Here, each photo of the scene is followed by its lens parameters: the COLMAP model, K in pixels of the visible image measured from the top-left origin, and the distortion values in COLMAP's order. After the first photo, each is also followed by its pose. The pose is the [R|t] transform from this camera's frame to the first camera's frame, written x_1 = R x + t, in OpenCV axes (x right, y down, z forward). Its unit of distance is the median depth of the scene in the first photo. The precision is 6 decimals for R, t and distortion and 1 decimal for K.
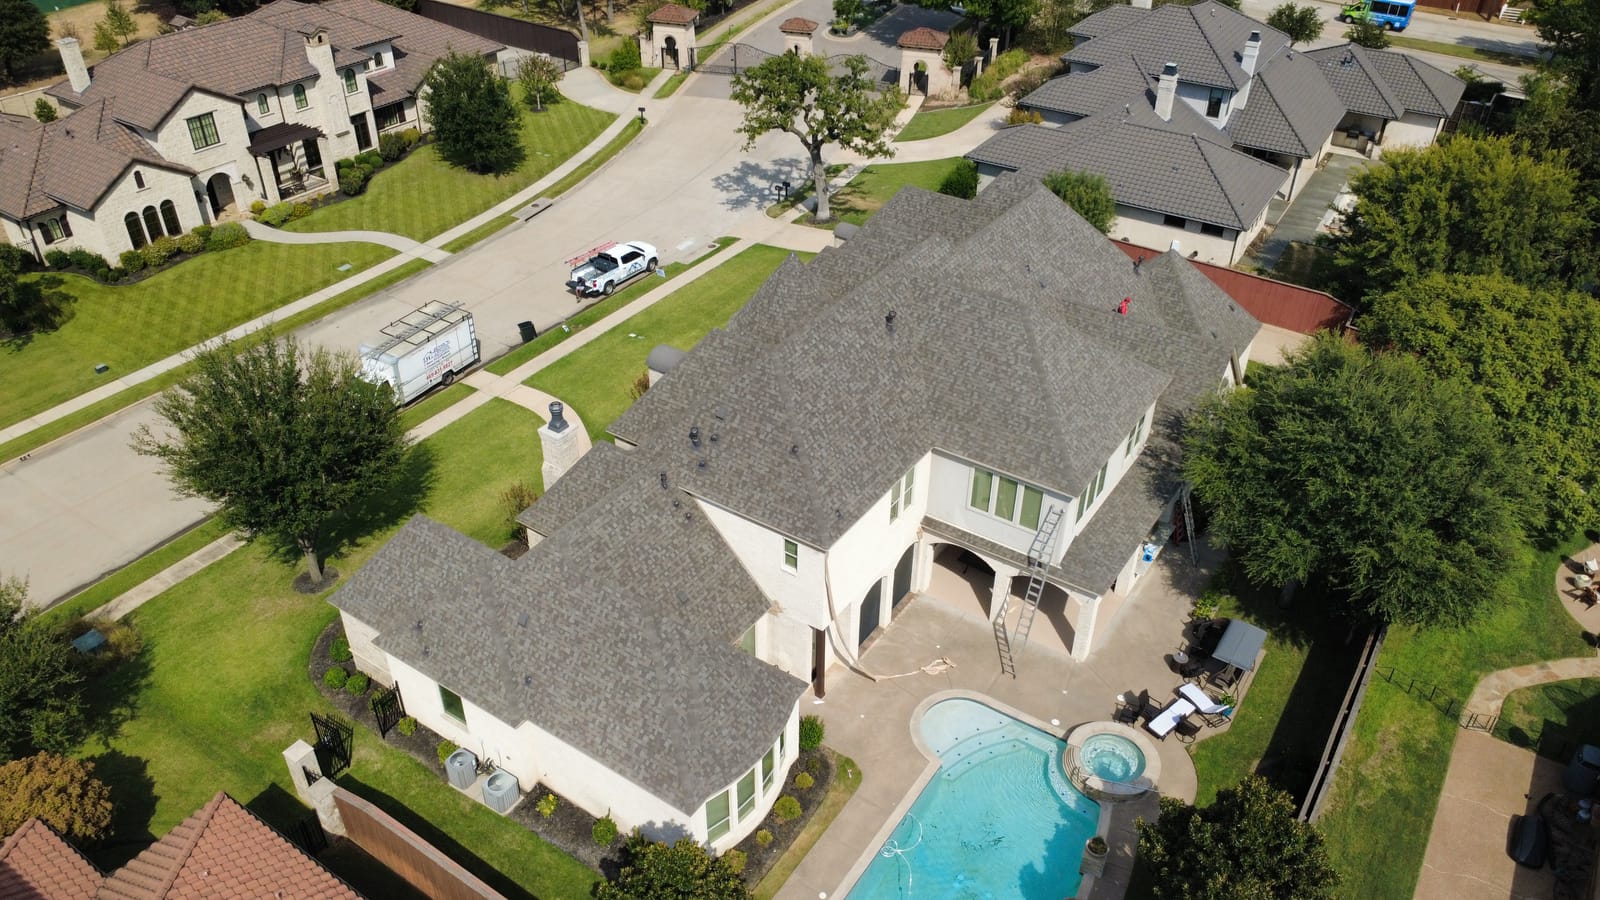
lens RADIAL K [[1154.4, 0, 801.8], [0, 1154.4, 448.5], [0, 0, 1]] dist [-0.004482, 0.003249]
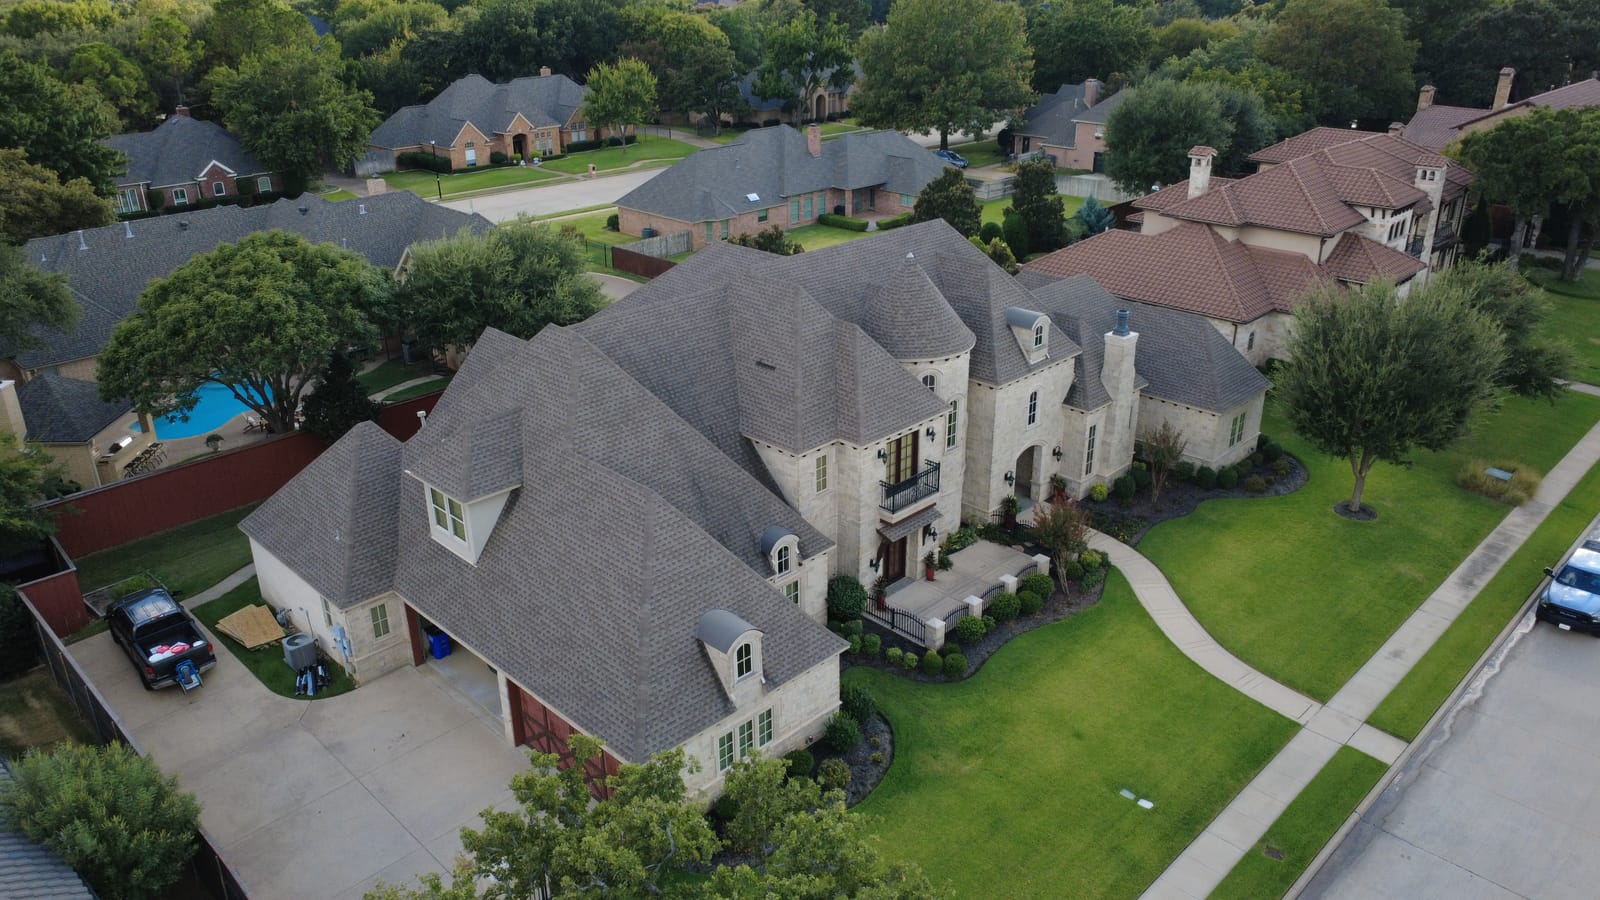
lens RADIAL K [[1154.4, 0, 797.9], [0, 1154.4, 455.7], [0, 0, 1]] dist [-0.004482, 0.003249]
pose [[-0.980463, -0.085229, 0.177283, -0.054516], [0.107914, 0.520468, 0.847034, -0.501822], [-0.164462, 0.849617, -0.501102, 0.898734]]
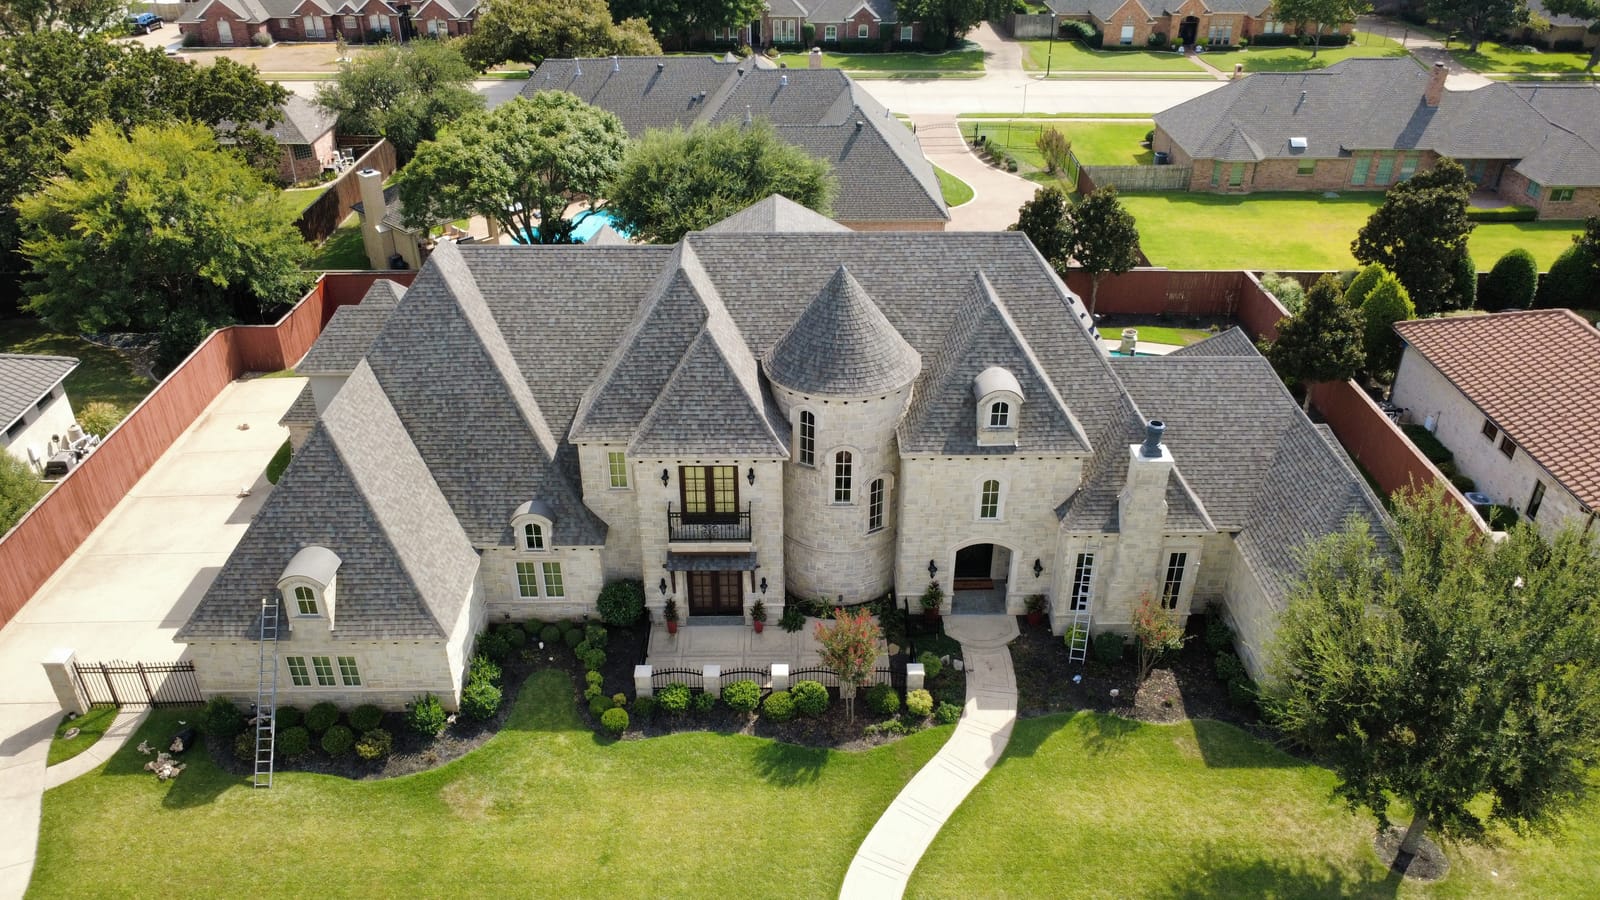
lens RADIAL K [[1154.4, 0, 799.5], [0, 1154.4, 454.9], [0, 0, 1]] dist [-0.004482, 0.003249]
pose [[-0.563636, -0.436230, 0.701440, -0.334872], [0.465589, 0.533654, 0.706003, -0.370932], [-0.682306, 0.724511, -0.097683, 0.648054]]
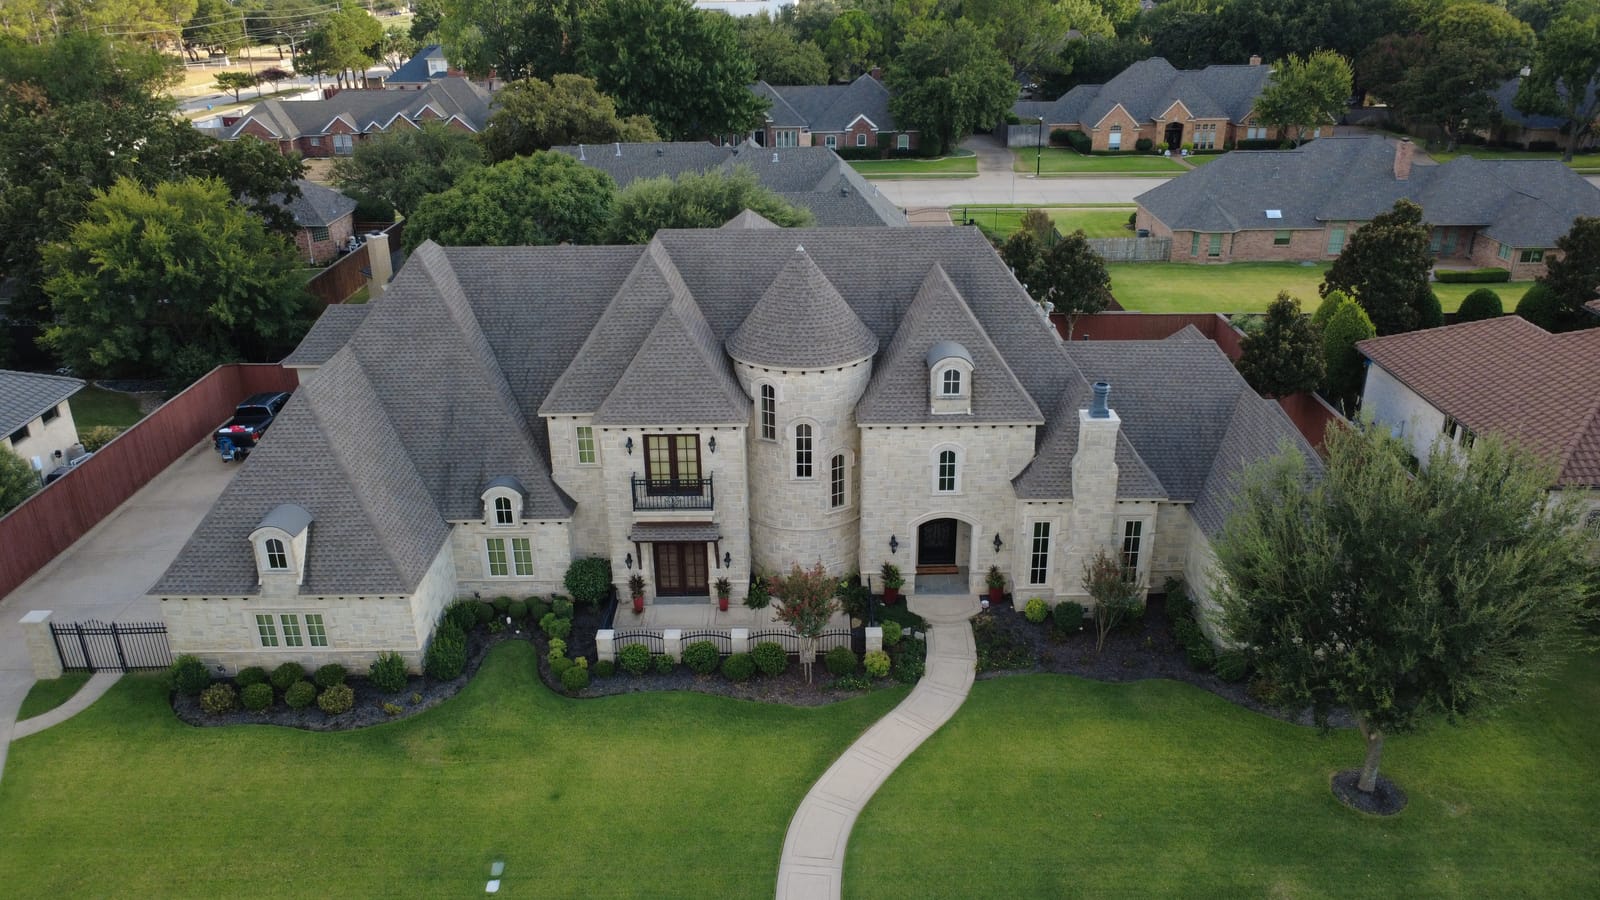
lens RADIAL K [[1154.4, 0, 797.5], [0, 1154.4, 456.2], [0, 0, 1]] dist [-0.004482, 0.003249]
pose [[-0.550800, -0.343549, 0.760654, -0.385125], [0.481646, 0.613468, 0.625839, -0.330033], [-0.681643, 0.711078, -0.172429, 0.682359]]
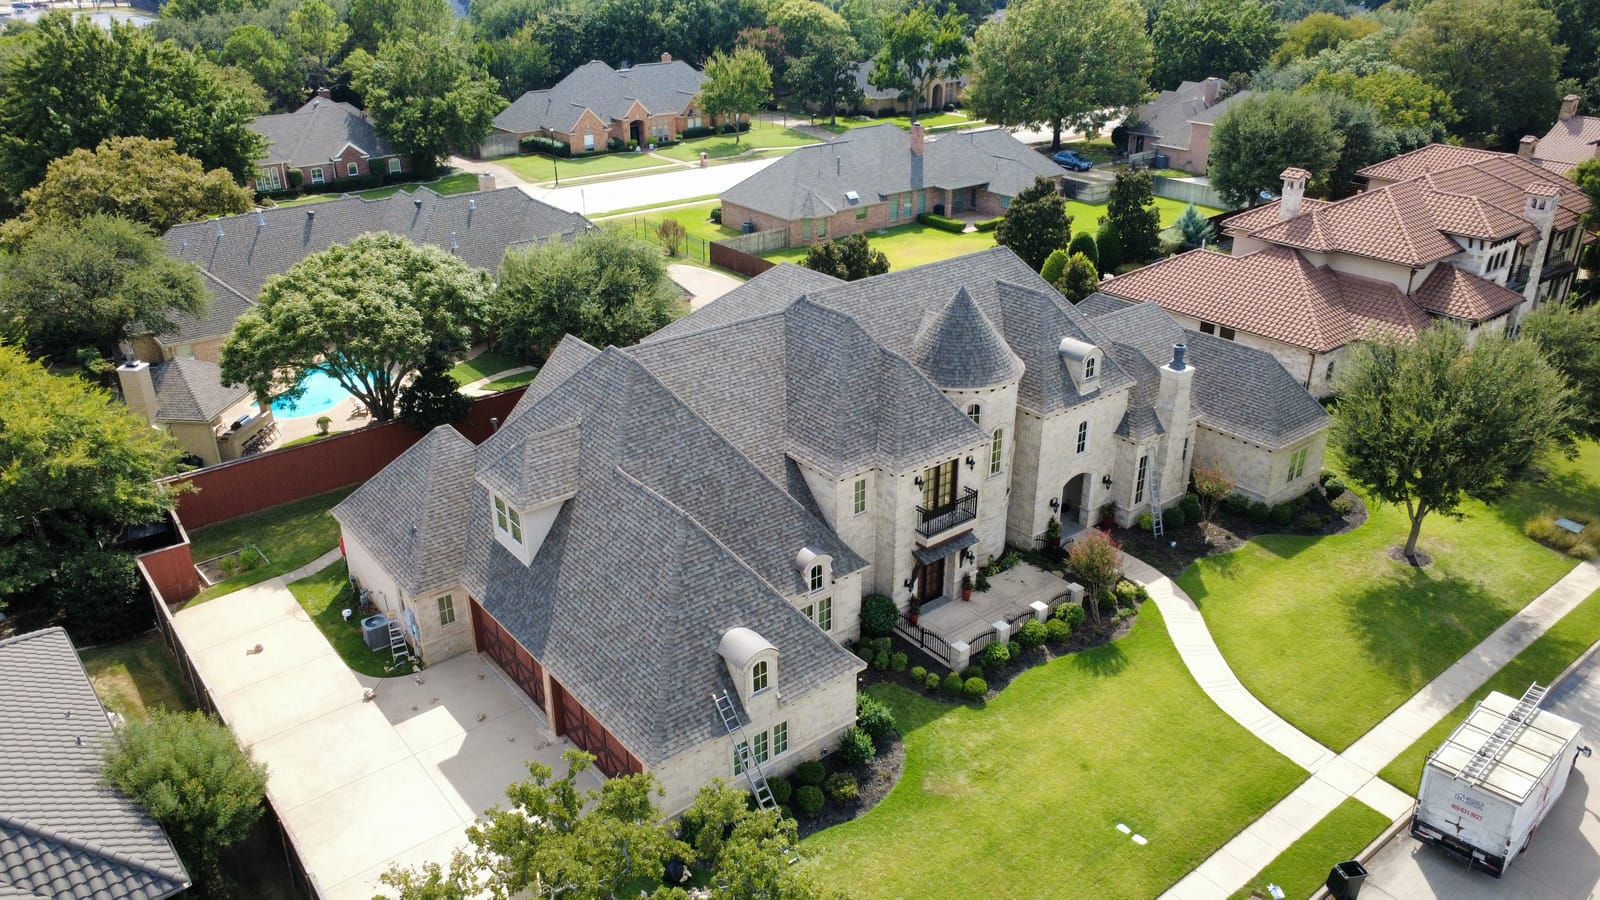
lens RADIAL K [[1154.4, 0, 798.3], [0, 1154.4, 455.8], [0, 0, 1]] dist [-0.004482, 0.003249]
pose [[-0.951915, -0.140754, 0.272115, -0.089577], [0.166410, 0.508202, 0.845008, -0.530381], [-0.257227, 0.849658, -0.460342, 0.886298]]
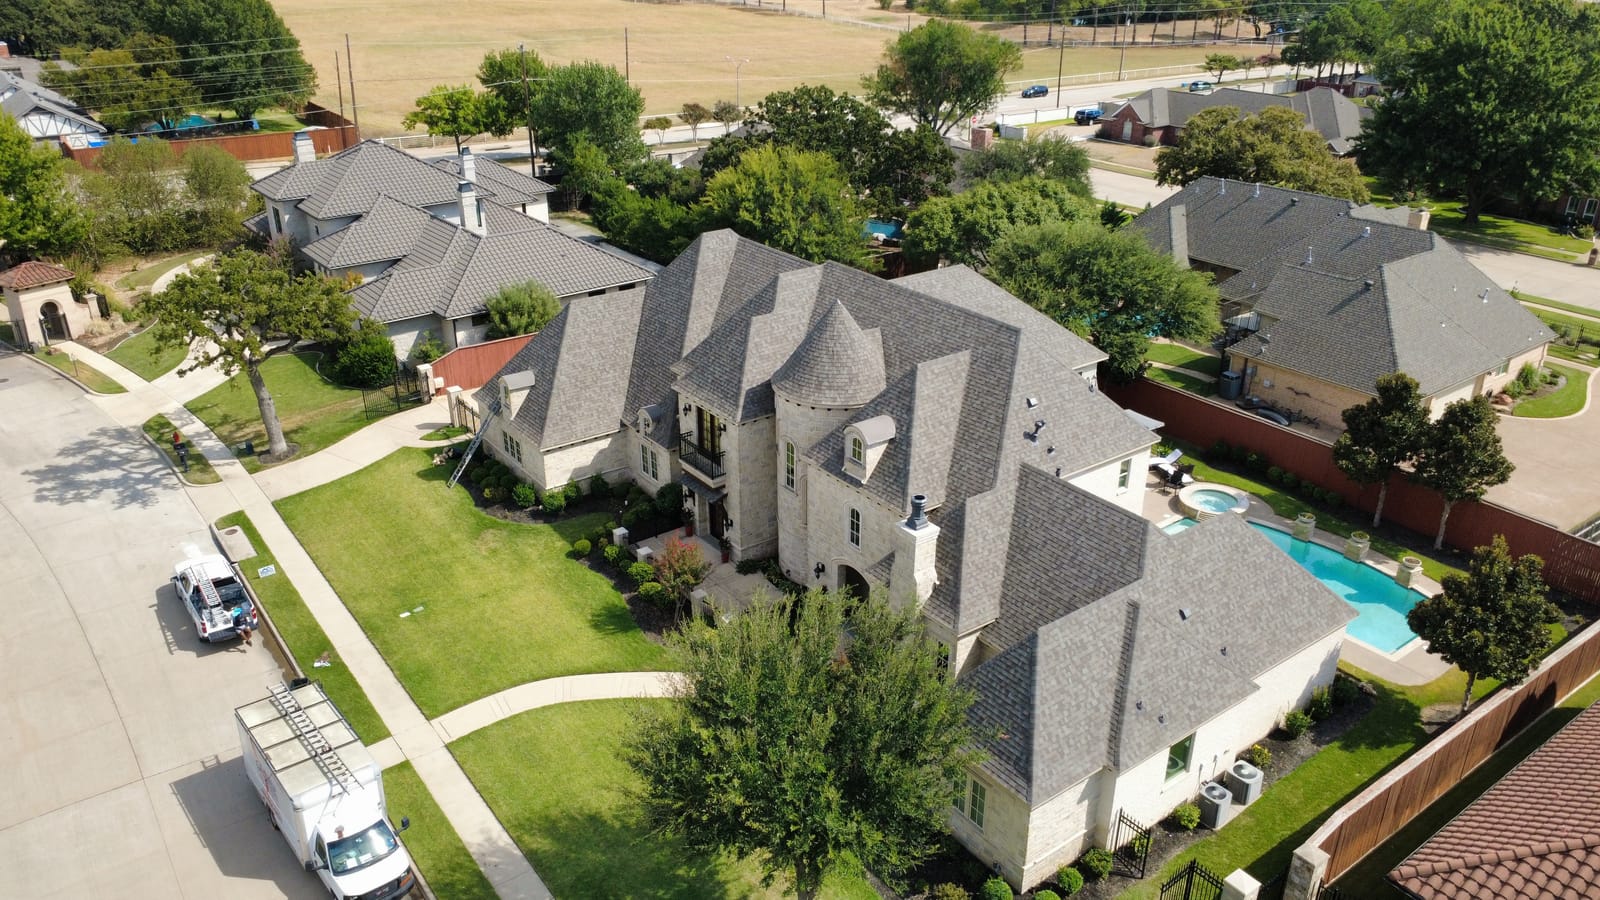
lens RADIAL K [[1154.4, 0, 797.9], [0, 1154.4, 452.3], [0, 0, 1]] dist [-0.004482, 0.003249]
pose [[0.336674, -0.408148, 0.848567, -0.497049], [0.542618, 0.820596, 0.179407, -0.138578], [-0.769556, 0.400046, 0.497742, 0.314922]]
